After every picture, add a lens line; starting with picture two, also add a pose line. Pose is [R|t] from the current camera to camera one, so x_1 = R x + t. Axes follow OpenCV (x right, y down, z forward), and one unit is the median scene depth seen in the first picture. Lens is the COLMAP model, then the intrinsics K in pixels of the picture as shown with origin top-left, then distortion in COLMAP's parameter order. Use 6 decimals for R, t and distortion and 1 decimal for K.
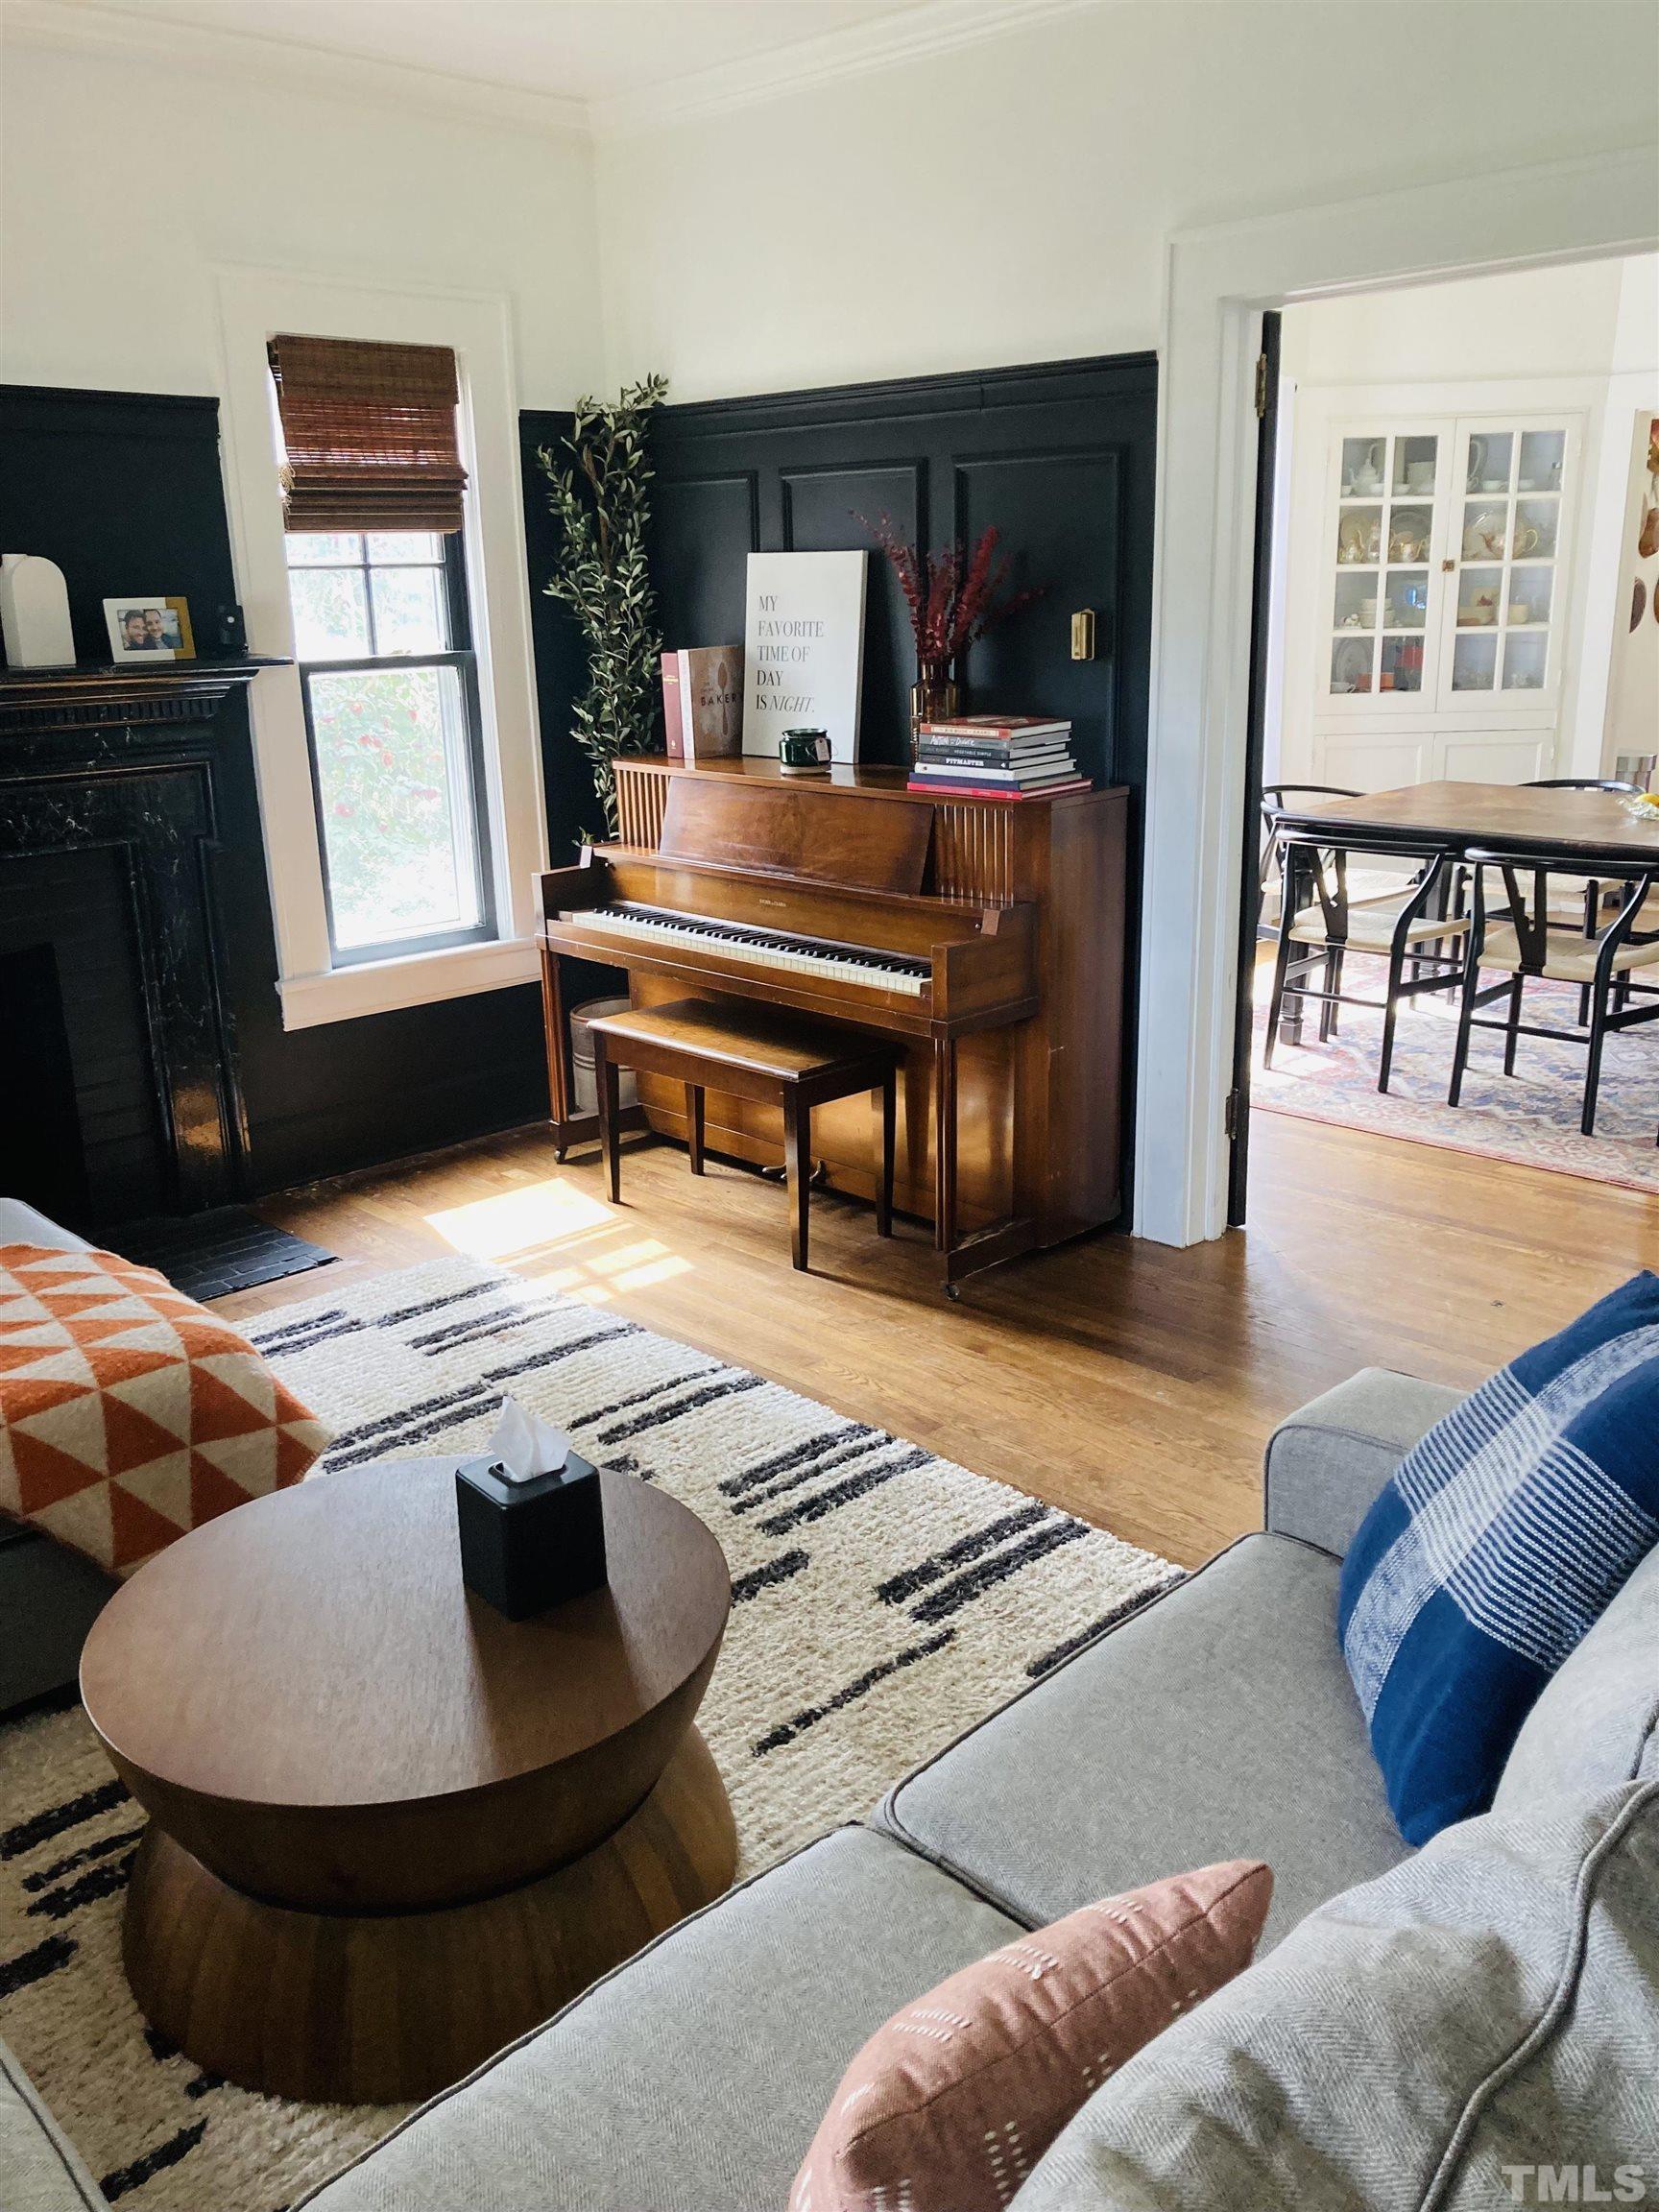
lens RADIAL K [[1779.1, 0, 827.9], [0, 1779.1, 1090.3], [0, 0, 1]] dist [0.003384, -0.002923]
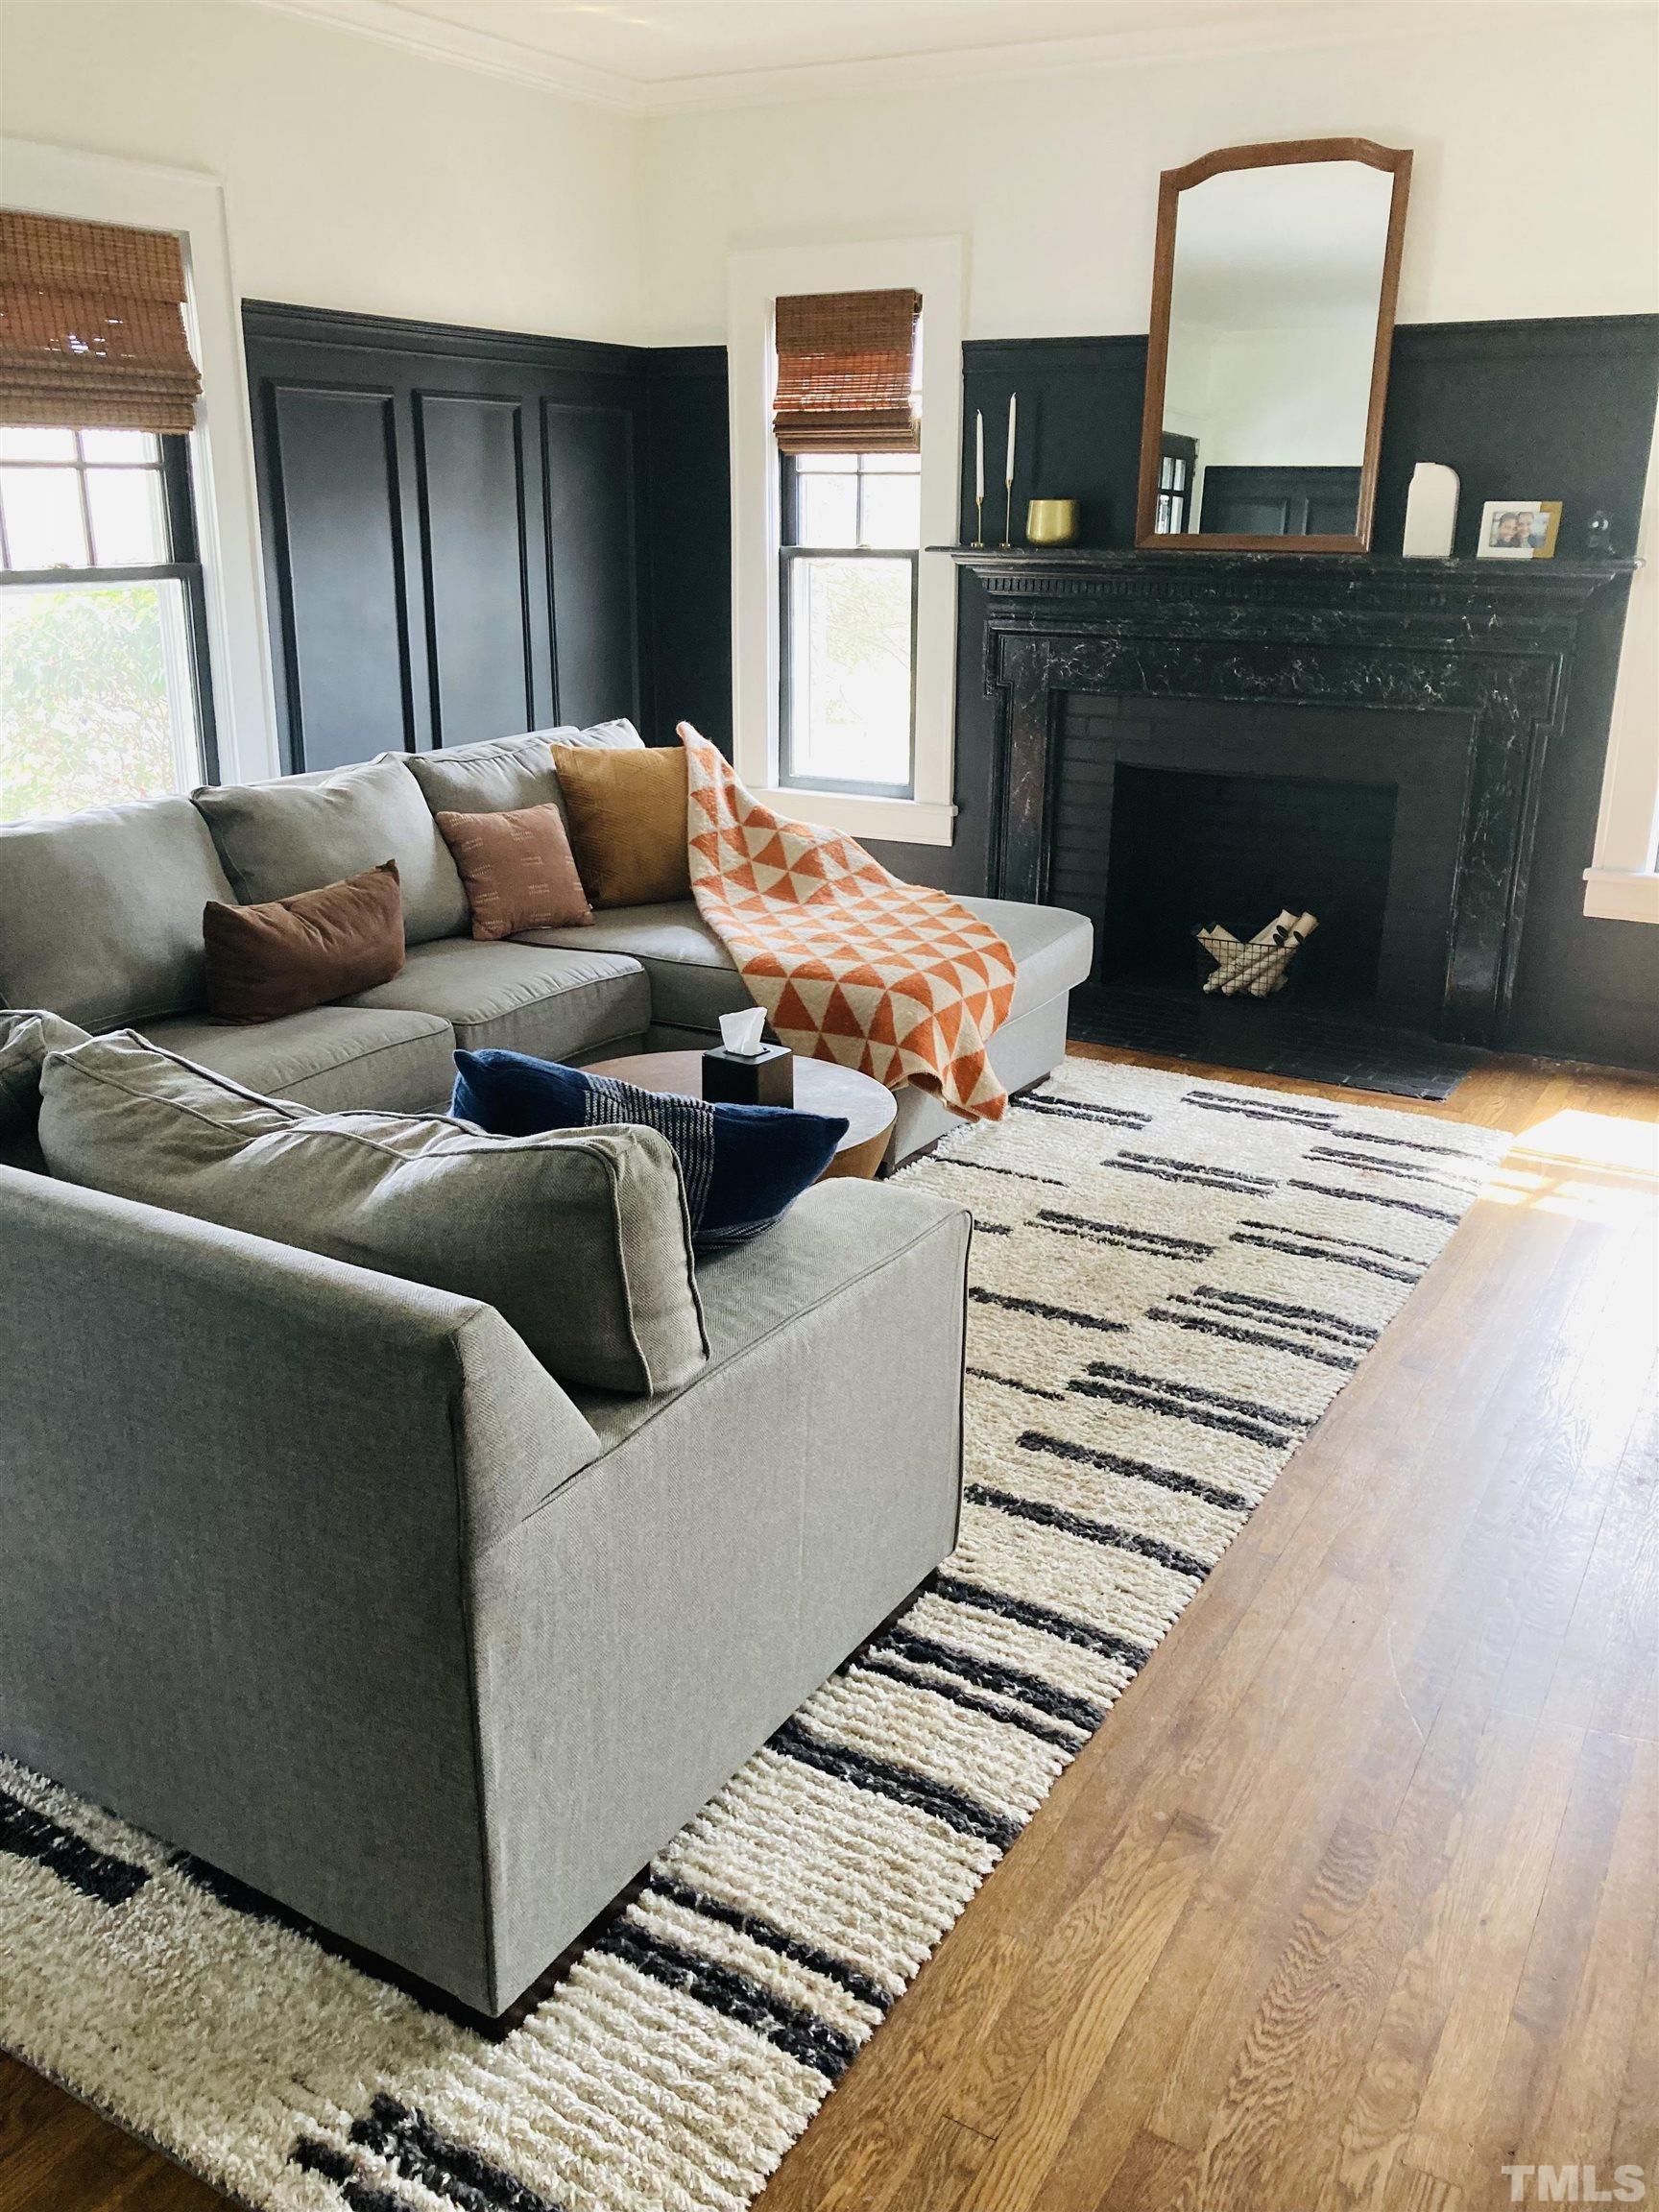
lens RADIAL K [[1779.1, 0, 821.1], [0, 1779.1, 1111.8], [0, 0, 1]] dist [0.003384, -0.002923]
pose [[0.261039, 0.339854, -0.903525, 1.624969], [-0.276964, 0.922994, 0.267158, -0.230481], [0.924743, 0.180505, 0.335064, 0.649251]]
